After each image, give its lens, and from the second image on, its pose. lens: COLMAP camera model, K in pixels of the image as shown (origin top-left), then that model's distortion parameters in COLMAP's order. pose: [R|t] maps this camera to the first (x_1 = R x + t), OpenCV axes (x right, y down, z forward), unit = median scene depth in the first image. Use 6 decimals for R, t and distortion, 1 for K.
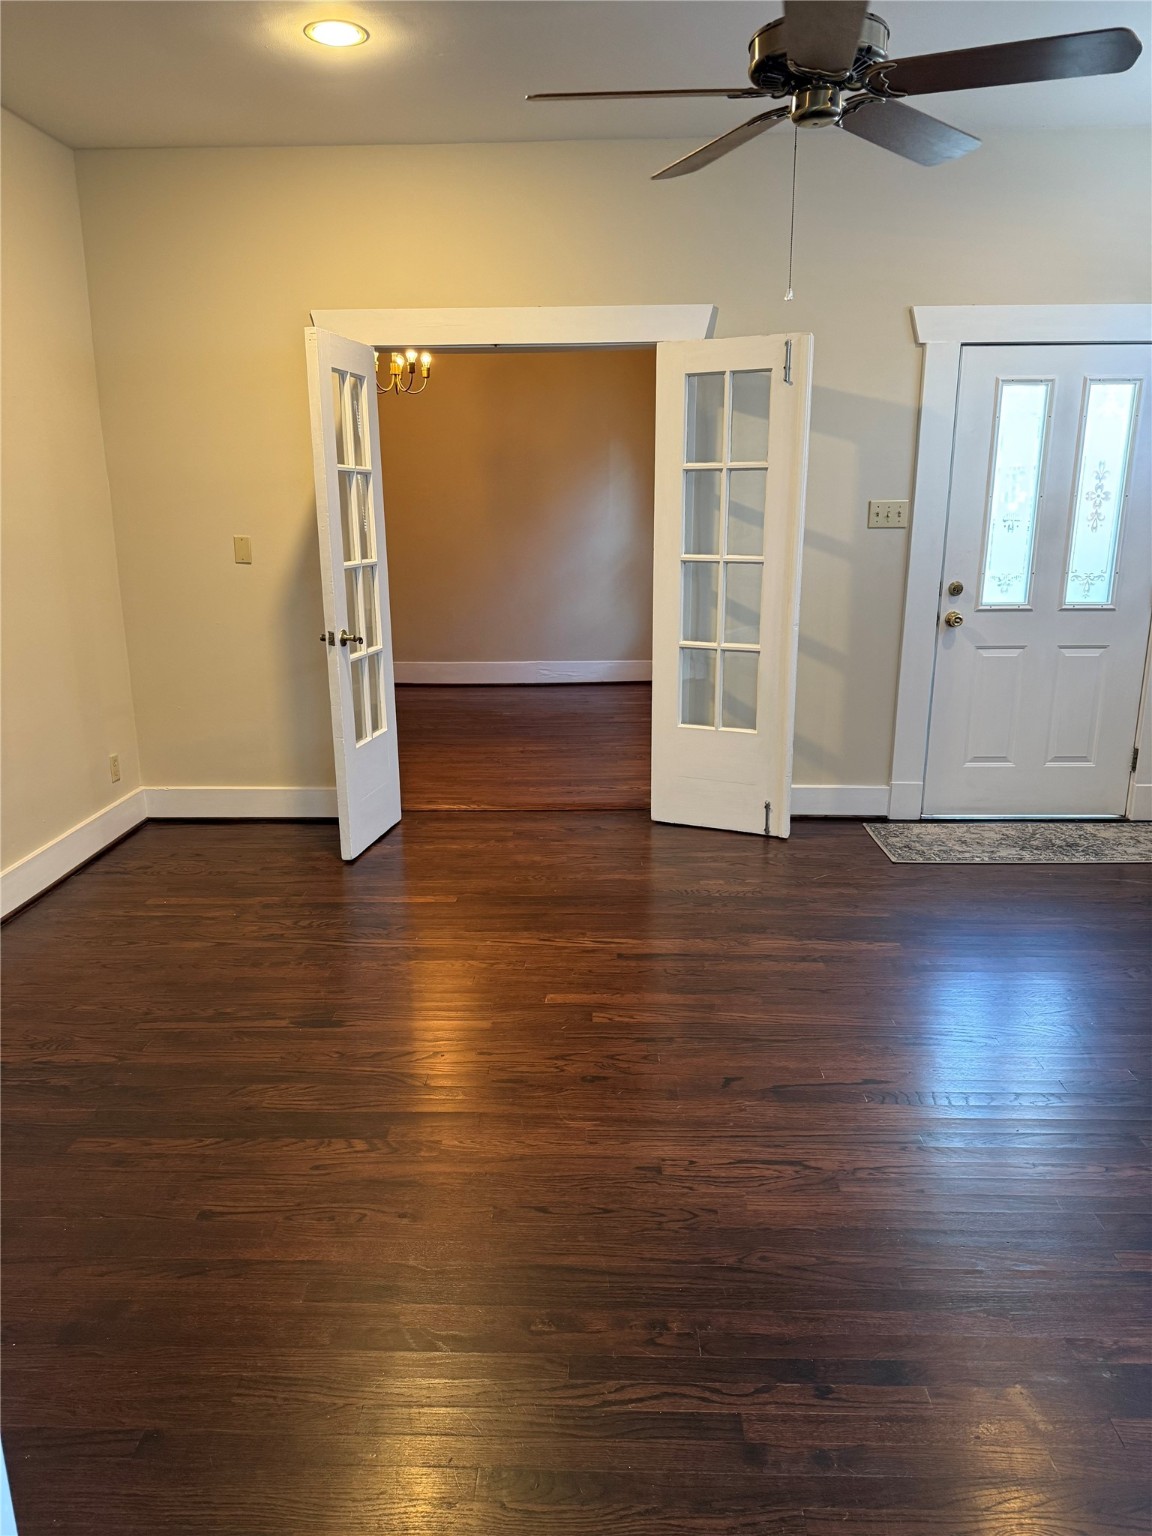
lens RADIAL K [[1081.4, 0, 576.4], [0, 1081.4, 770.3], [0, 0, 1]] dist [0.057750, -0.042083]
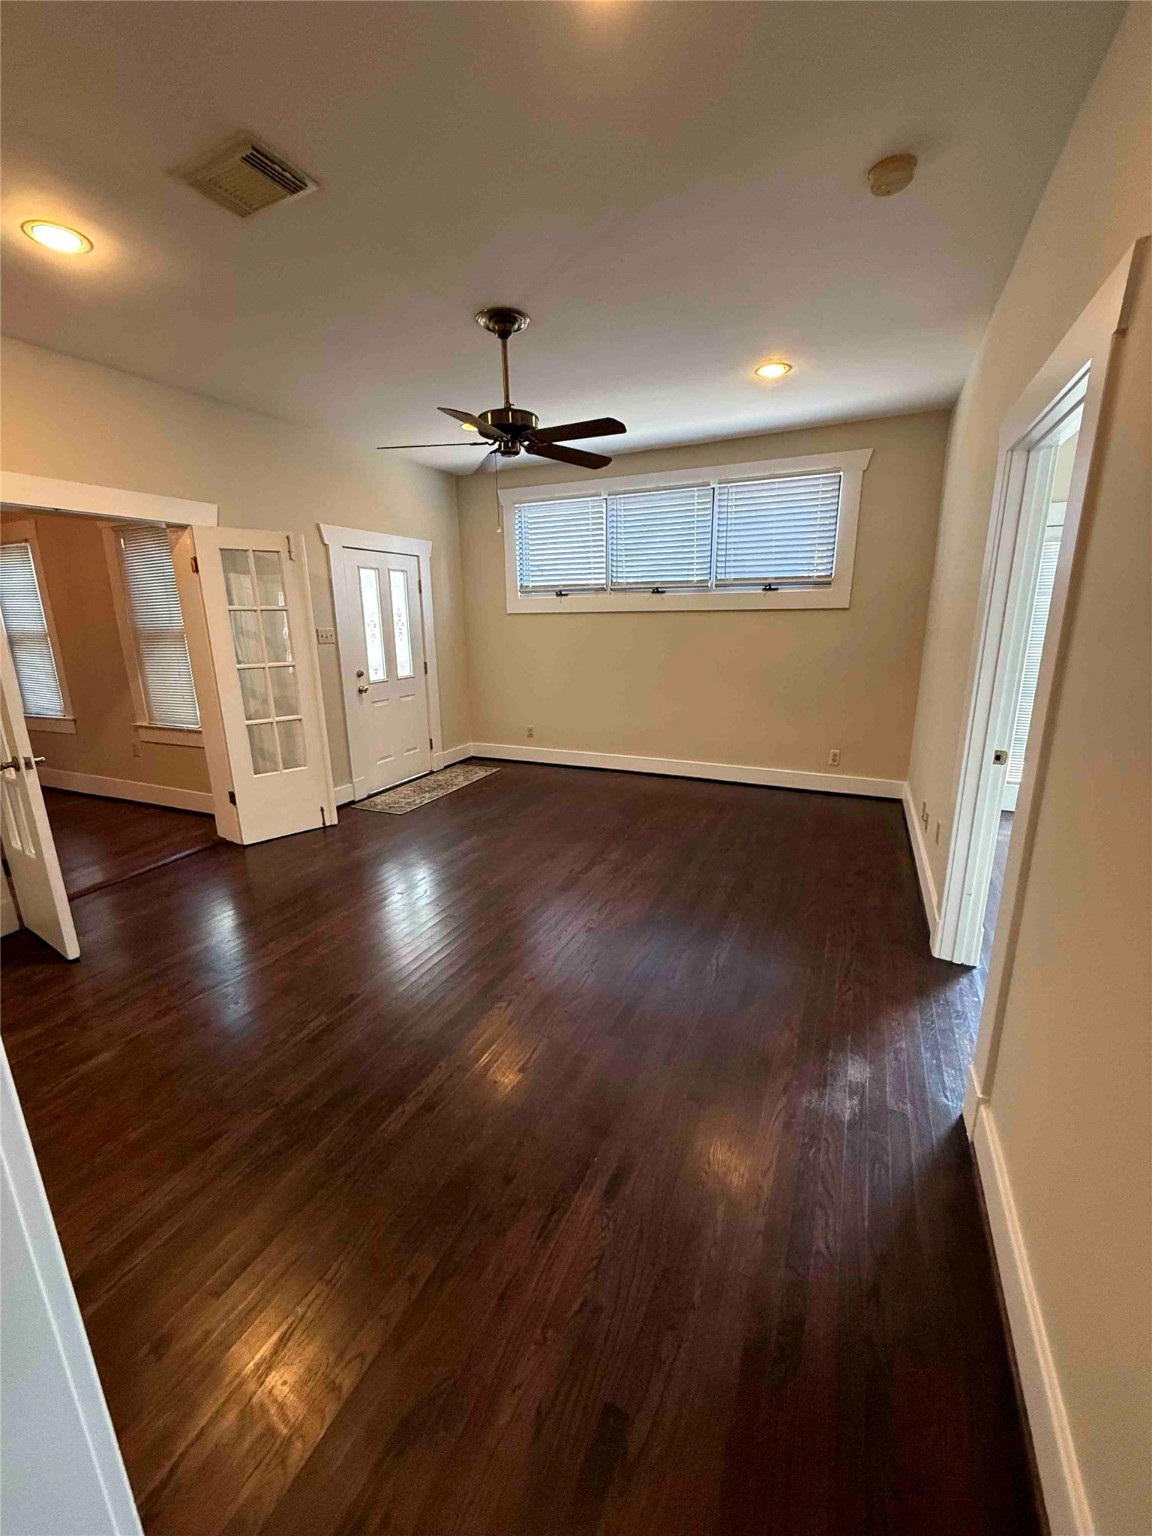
lens RADIAL K [[611.0, 0, 577.6], [0, 611.0, 763.1], [0, 0, 1]] dist [-0.001237, 0.000287]
pose [[0.399370, -0.220384, 0.889907, -0.492967], [0.244688, 0.961089, 0.128202, -0.060396], [-0.883534, 0.166550, 0.437755, 0.224653]]
